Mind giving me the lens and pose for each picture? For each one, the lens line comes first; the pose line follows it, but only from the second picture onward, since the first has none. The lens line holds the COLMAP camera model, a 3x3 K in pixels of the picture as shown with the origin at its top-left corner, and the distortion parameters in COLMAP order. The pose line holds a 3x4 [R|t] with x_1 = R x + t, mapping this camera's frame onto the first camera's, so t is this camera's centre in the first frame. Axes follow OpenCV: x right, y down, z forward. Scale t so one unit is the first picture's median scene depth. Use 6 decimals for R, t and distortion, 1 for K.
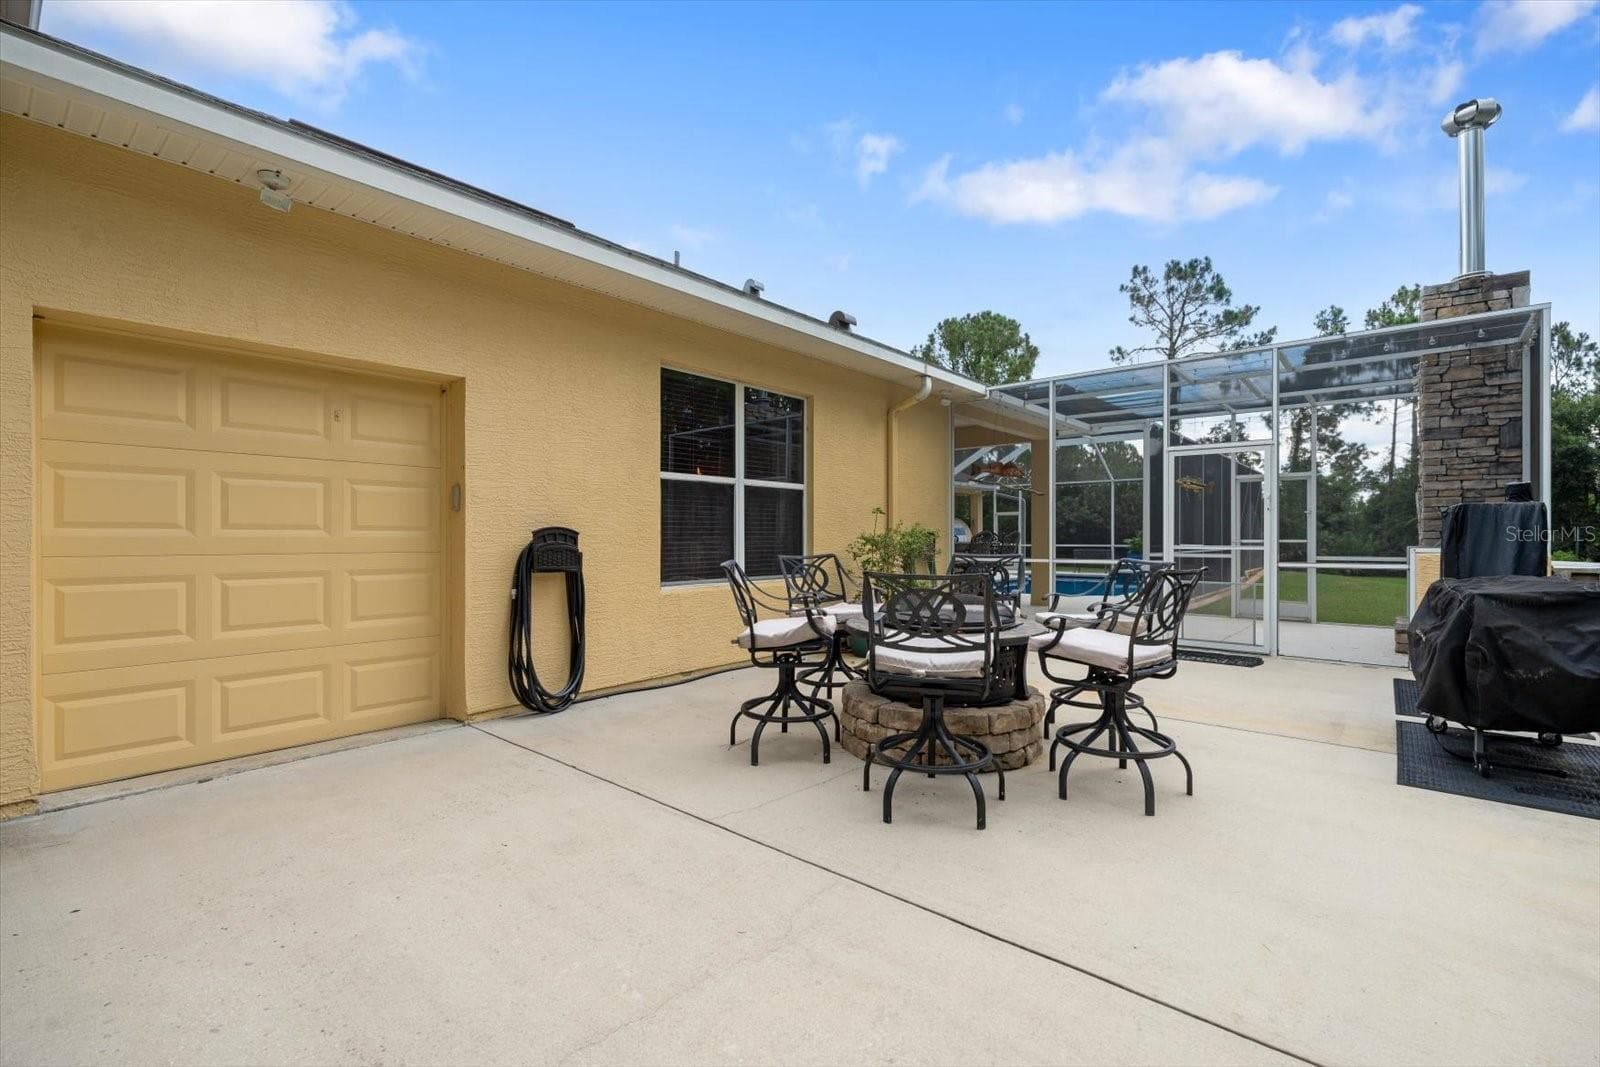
lens RADIAL K [[720.5, 0, 786.5], [0, 720.5, 531.9], [0, 0, 1]] dist [0.000124, 0.000649]
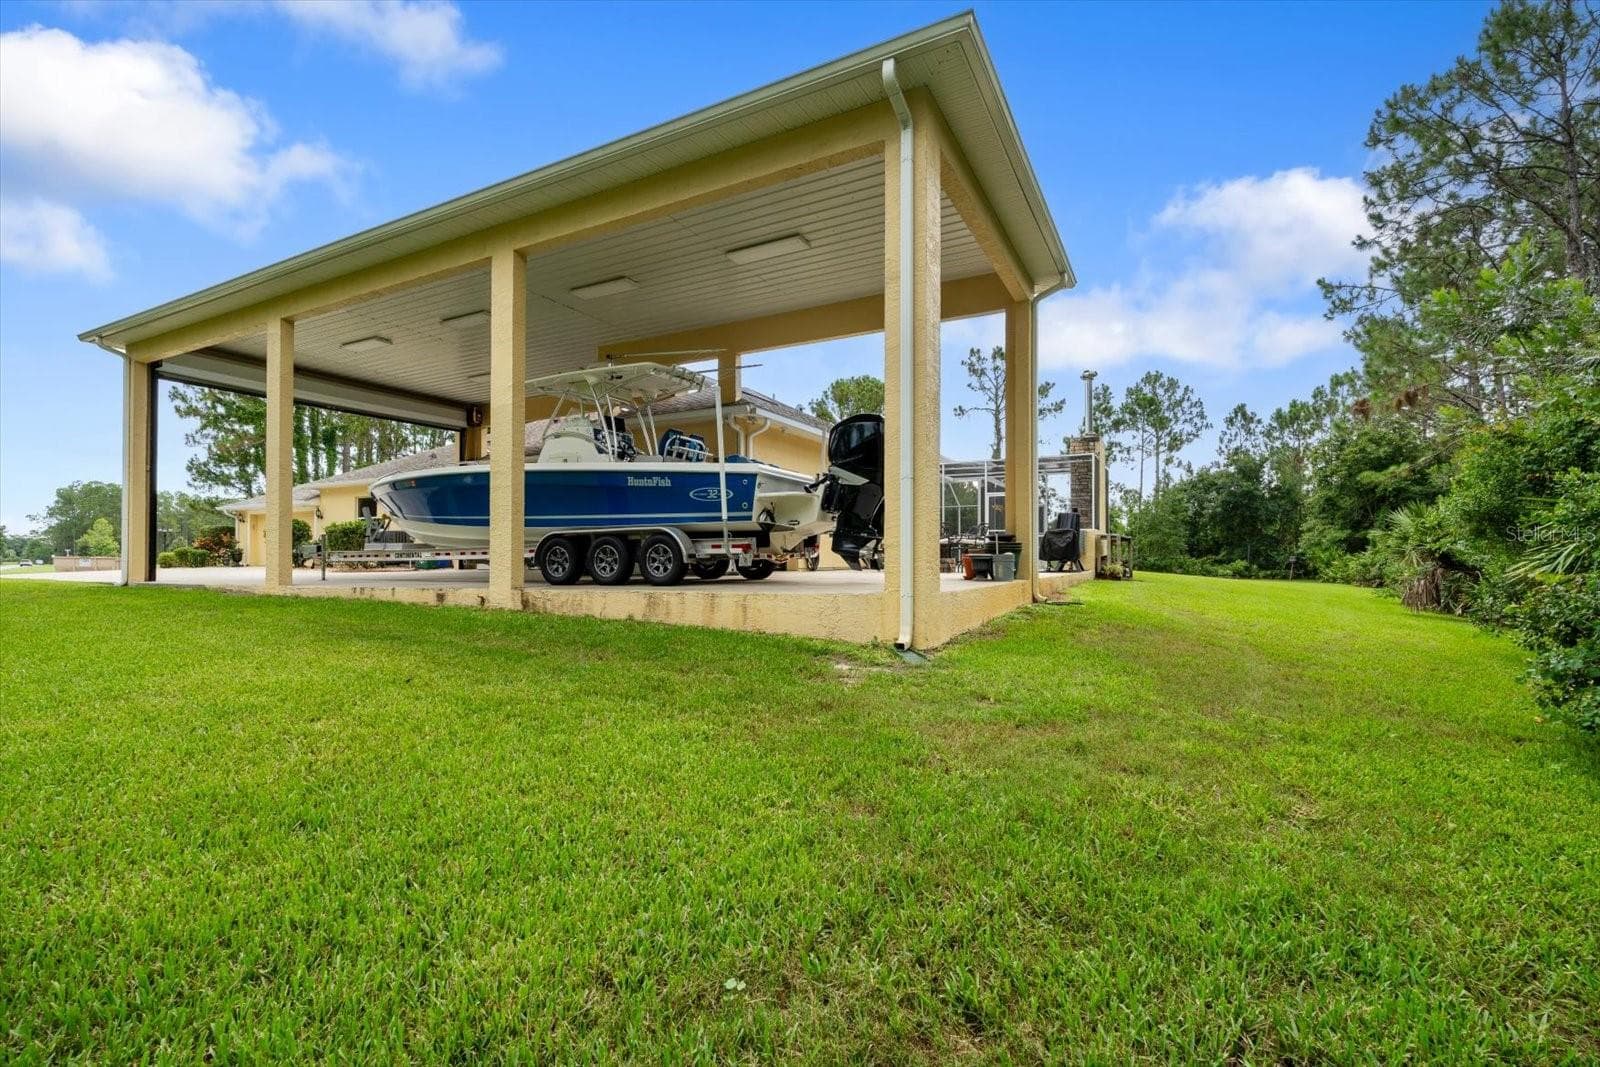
lens RADIAL K [[720.5, 0, 783.7], [0, 720.5, 542.3], [0, 0, 1]] dist [0.000124, 0.000649]
pose [[0.980611, 0.008445, 0.195784, -0.545221], [-0.005331, 0.999851, -0.016426, 0.083602], [-0.195894, 0.015064, 0.980509, -1.106907]]
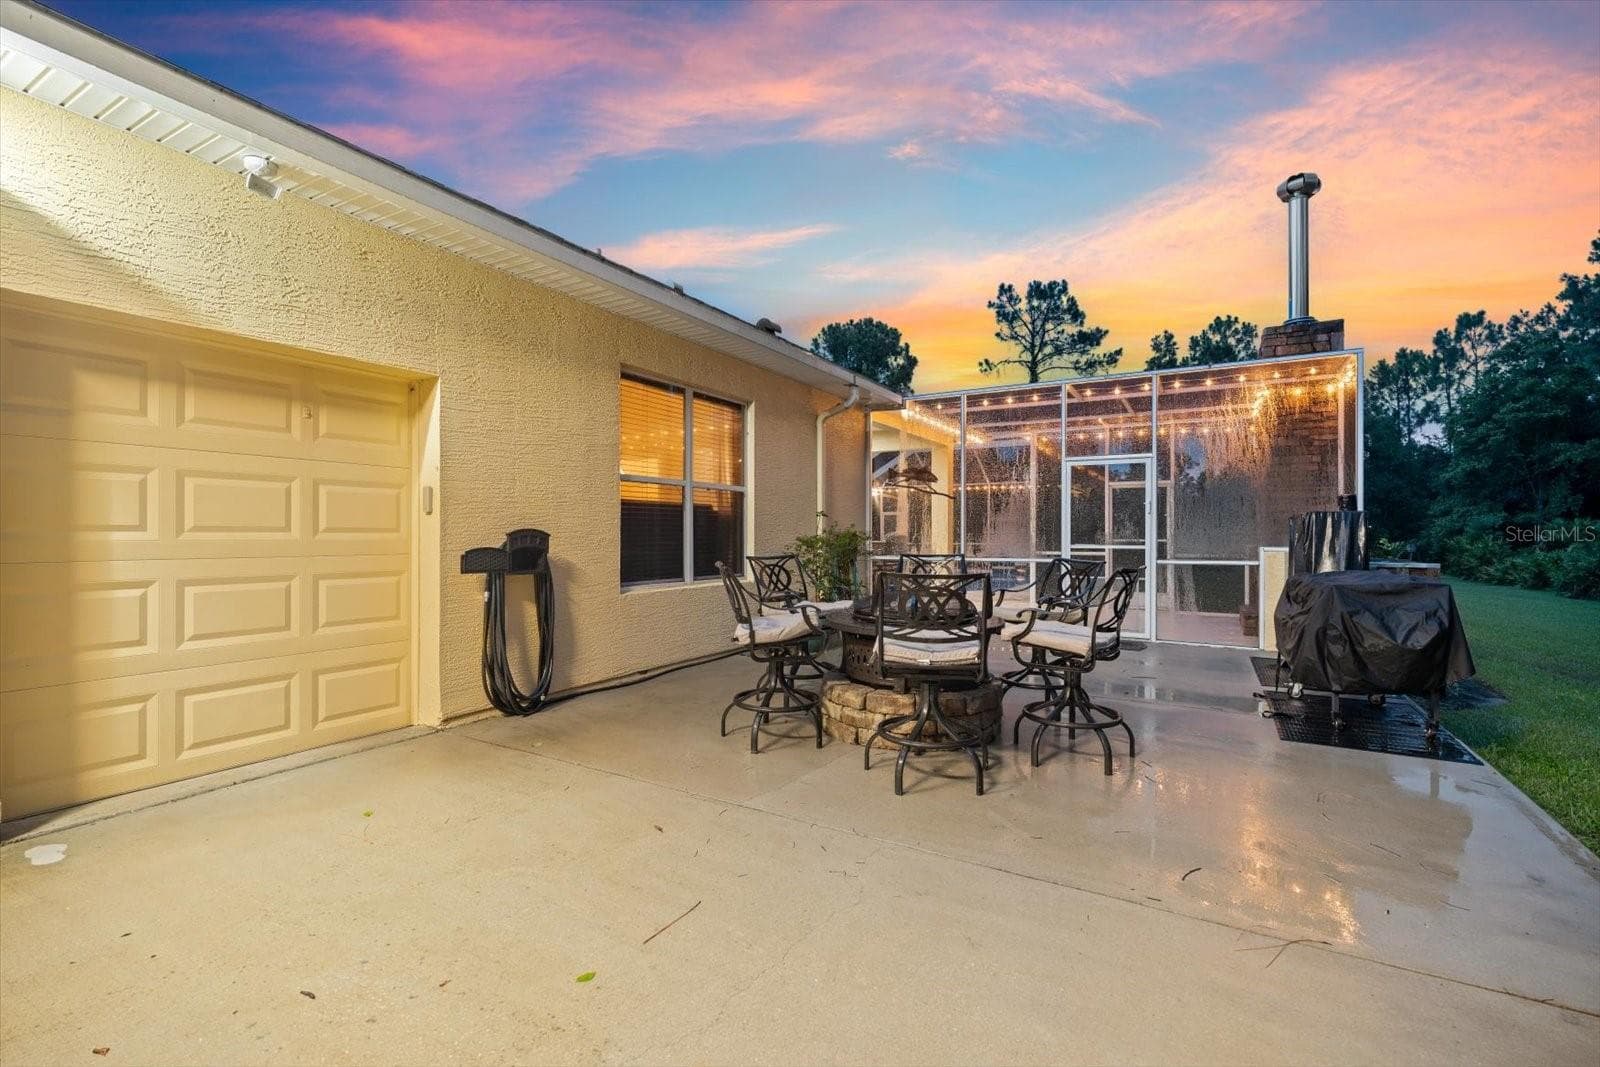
lens RADIAL K [[720.5, 0, 793.2], [0, 720.5, 536.0], [0, 0, 1]] dist [0.000124, 0.000649]
pose [[0.983532, 0.000792, 0.180733, -0.073910], [-0.002173, 0.999970, 0.007444, -0.002609], [-0.180722, -0.007714, 0.983504, -0.023505]]
